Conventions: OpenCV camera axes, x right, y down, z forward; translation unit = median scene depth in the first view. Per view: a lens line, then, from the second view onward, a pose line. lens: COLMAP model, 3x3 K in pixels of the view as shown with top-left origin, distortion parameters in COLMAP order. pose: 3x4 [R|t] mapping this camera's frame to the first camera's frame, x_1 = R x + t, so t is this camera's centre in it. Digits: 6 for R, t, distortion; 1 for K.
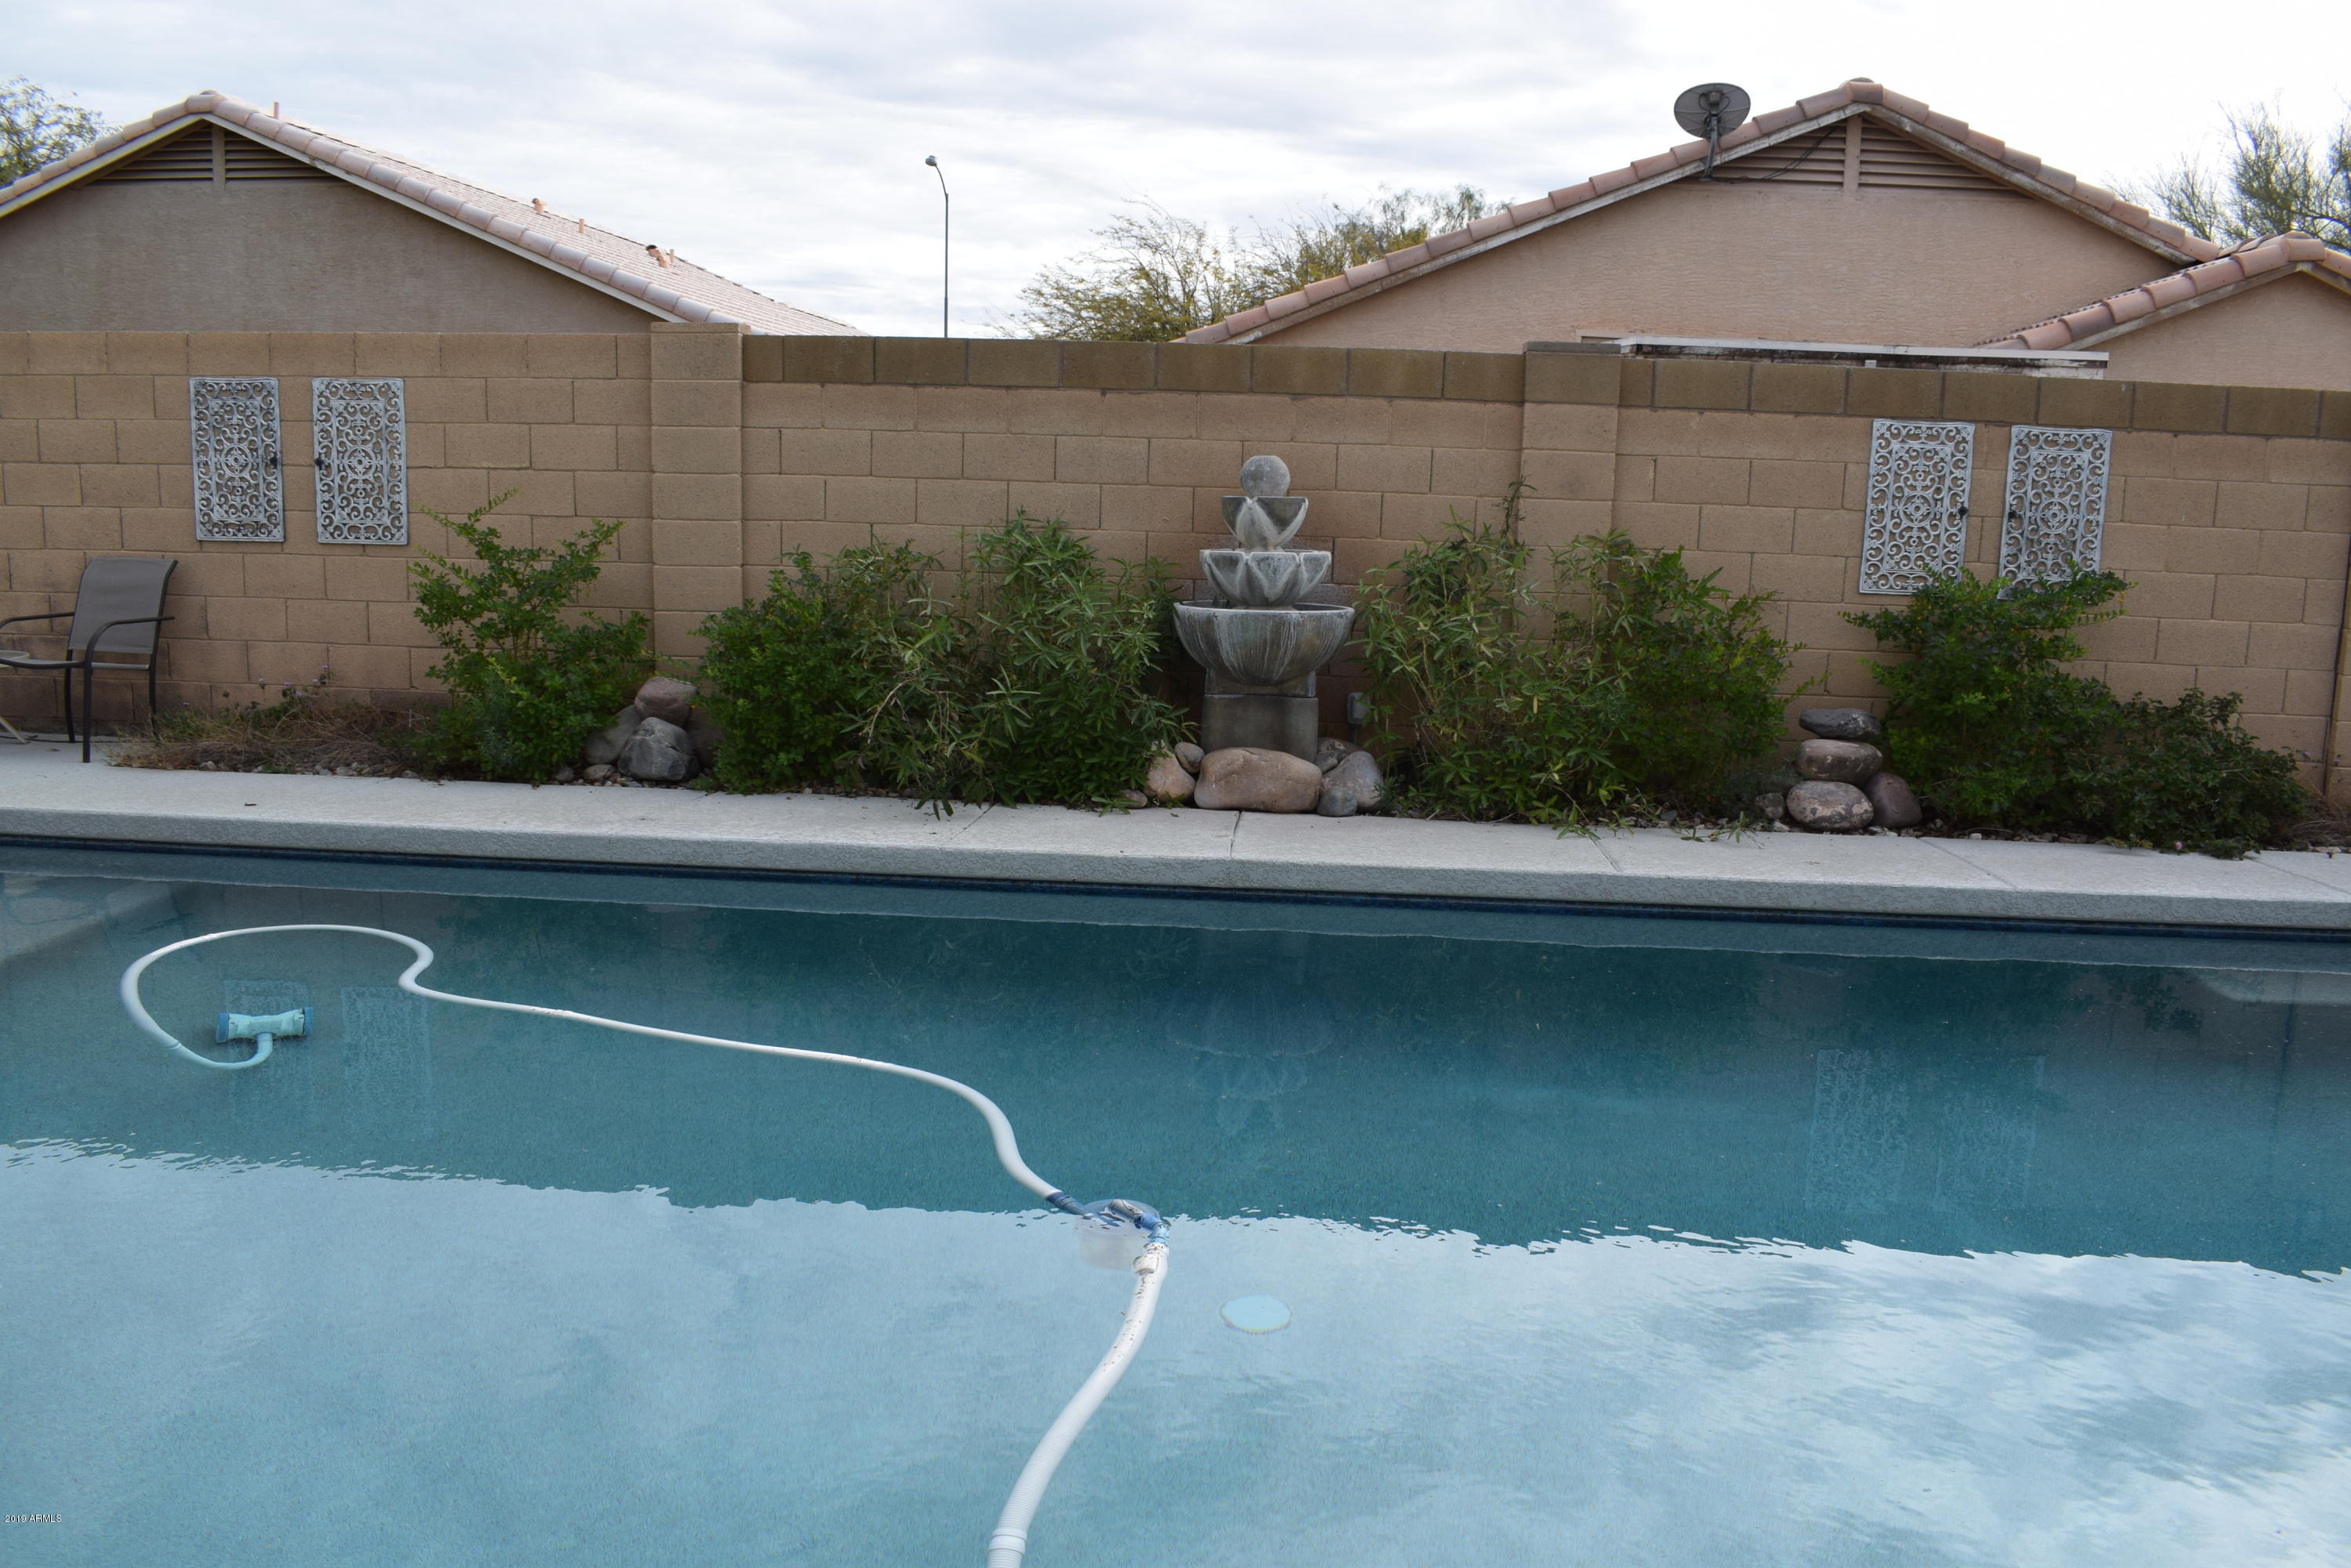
lens RADIAL K [[1873.2, 0, 1185.4], [0, 1873.2, 800.2], [0, 0, 1]] dist [-0.094272, 0.018050]
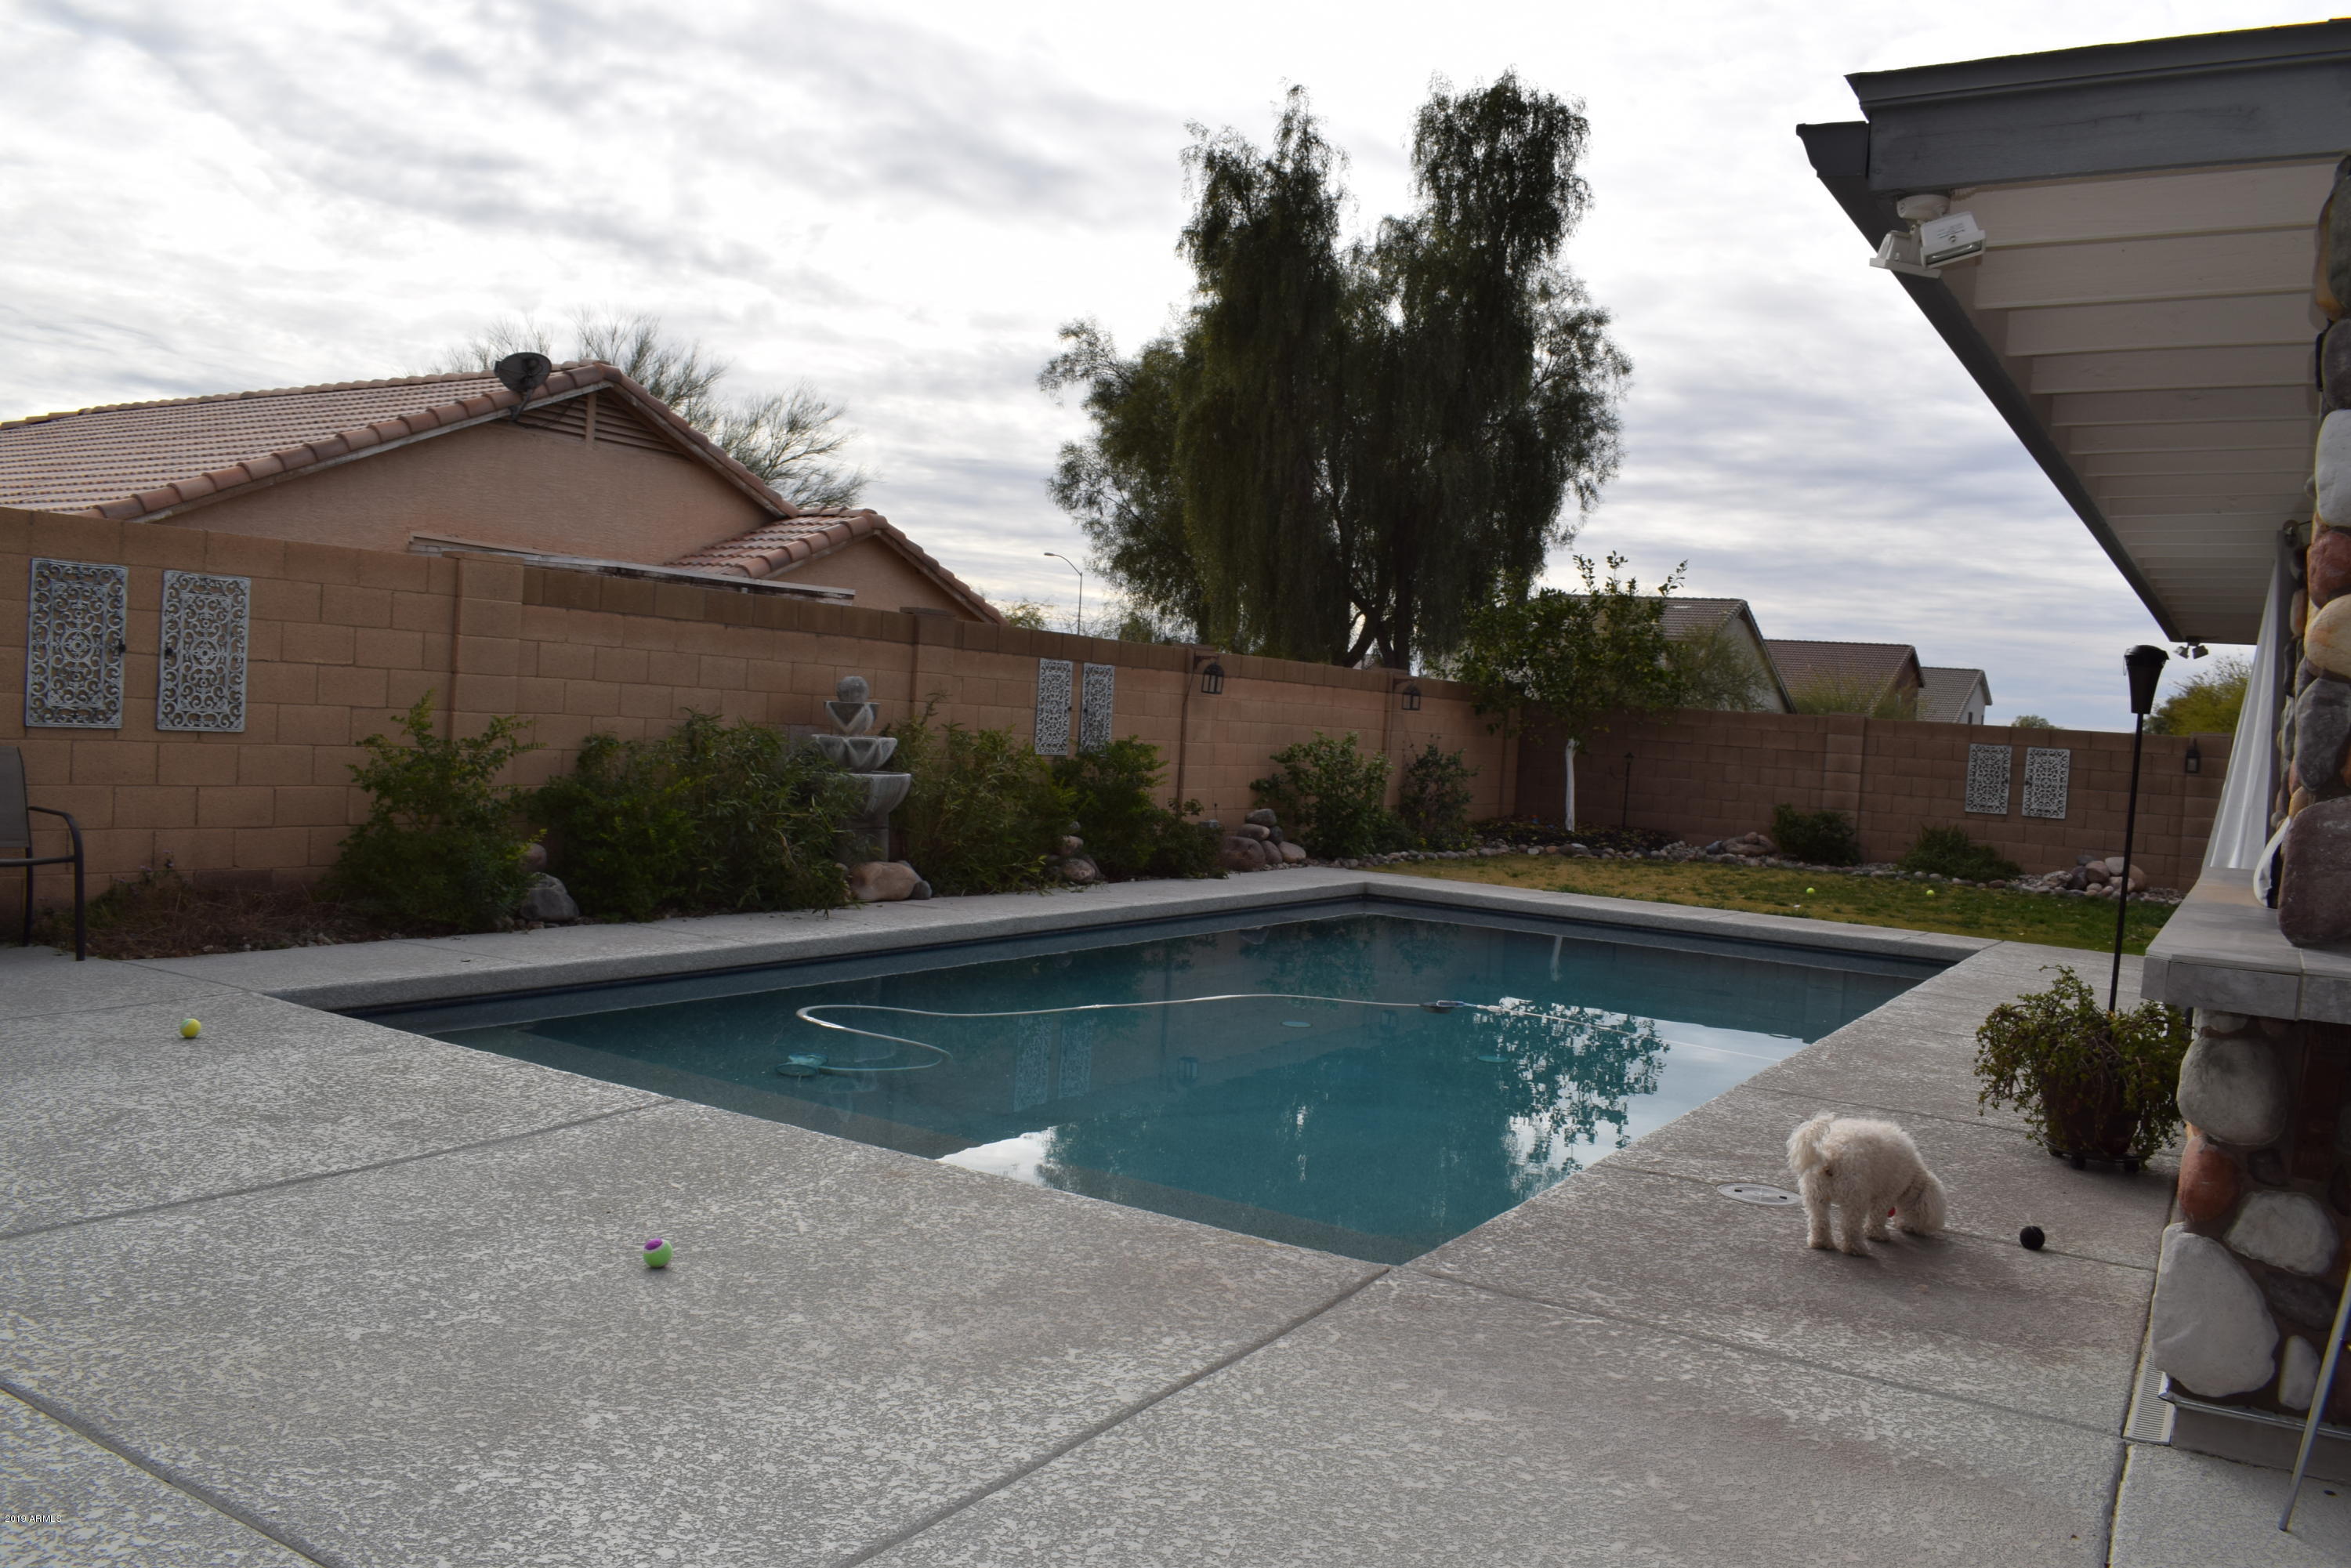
lens RADIAL K [[1873.2, 0, 1185.4], [0, 1873.2, 800.2], [0, 0, 1]] dist [-0.094272, 0.018050]
pose [[0.458866, -0.039828, 0.887612, -1.115218], [0.097378, 0.995231, -0.005685, -0.040795], [-0.883153, 0.089043, 0.460556, 0.036371]]
